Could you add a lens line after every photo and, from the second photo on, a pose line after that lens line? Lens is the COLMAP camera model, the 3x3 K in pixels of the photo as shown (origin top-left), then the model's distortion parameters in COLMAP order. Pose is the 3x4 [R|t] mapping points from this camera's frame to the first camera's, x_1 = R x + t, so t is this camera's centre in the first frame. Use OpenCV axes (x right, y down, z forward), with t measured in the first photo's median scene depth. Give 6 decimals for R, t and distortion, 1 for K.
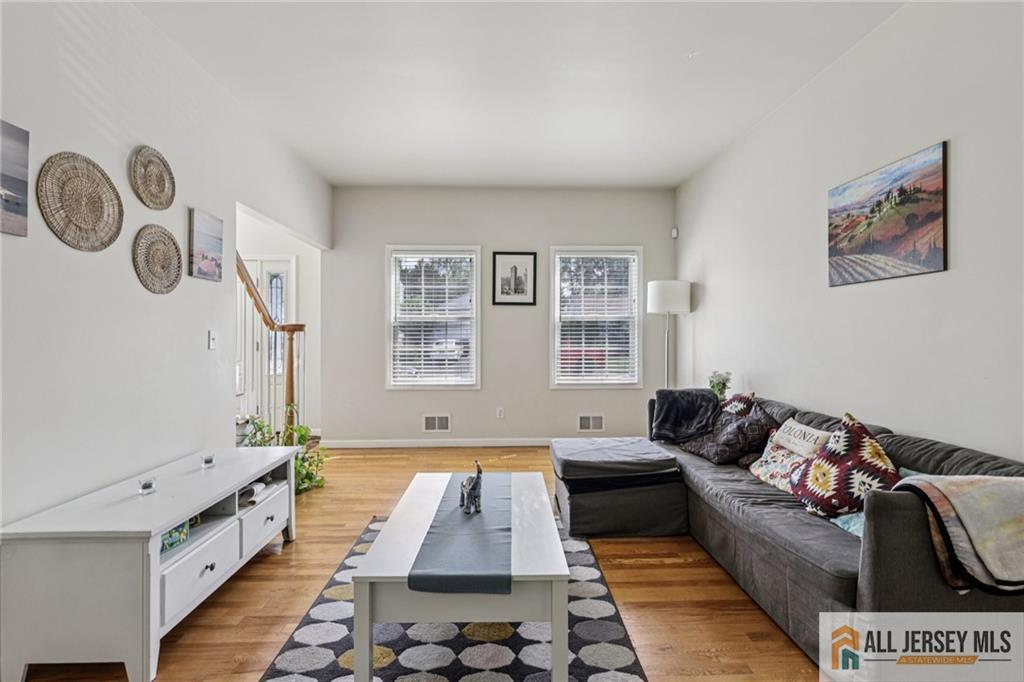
lens RADIAL K [[475.6, 0, 517.1], [0, 475.6, 333.9], [0, 0, 1]] dist [-0.004100, 0.002465]
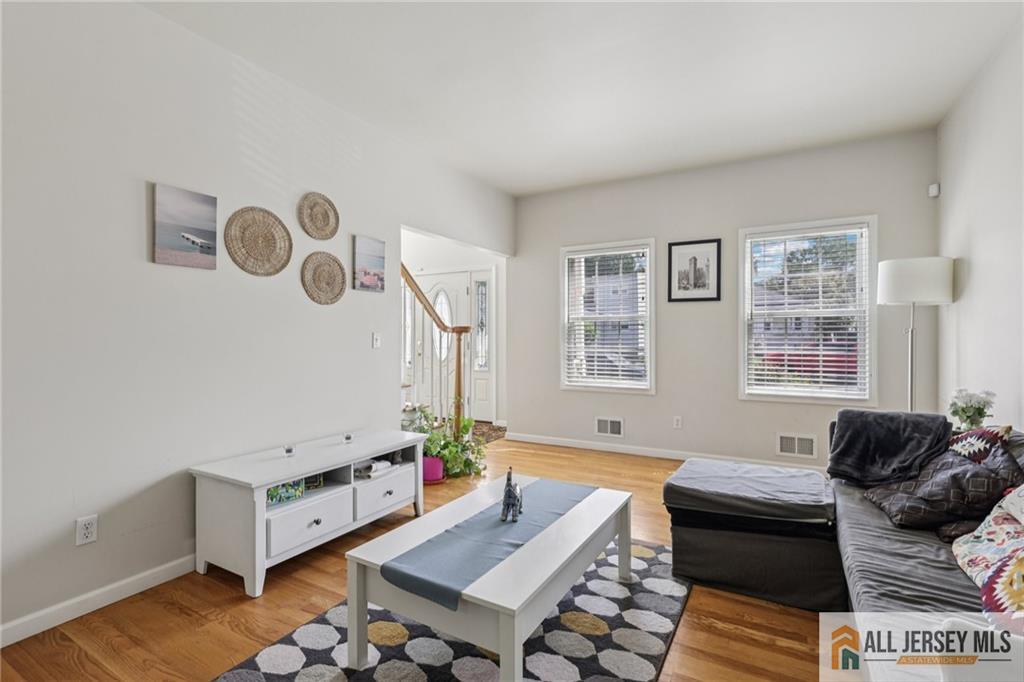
lens RADIAL K [[475.6, 0, 515.6], [0, 475.6, 336.0], [0, 0, 1]] dist [-0.004100, 0.002465]
pose [[0.853072, -0.001647, -0.521791, 0.334839], [0.003665, 0.999989, 0.002836, -0.000248], [0.521780, -0.004332, 0.853069, 0.151552]]
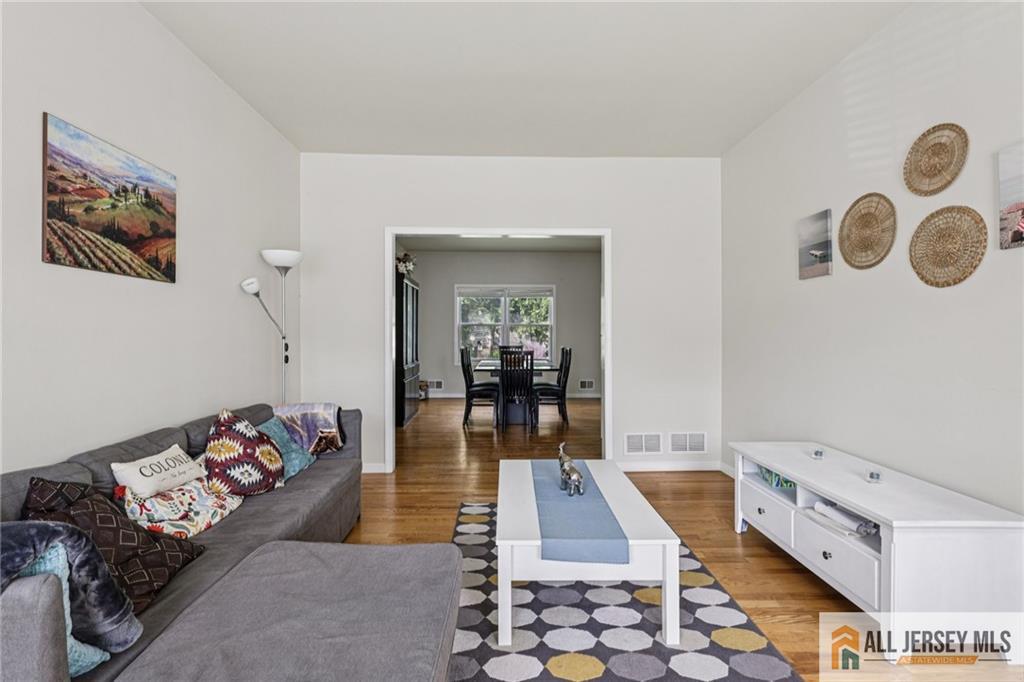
lens RADIAL K [[475.6, 0, 507.9], [0, 475.6, 341.3], [0, 0, 1]] dist [-0.004100, 0.002465]
pose [[-0.999618, 0.002717, 0.027515, 0.014922], [0.003012, 0.999938, 0.010680, 0.003578], [-0.027484, 0.010759, -0.999564, 1.726404]]
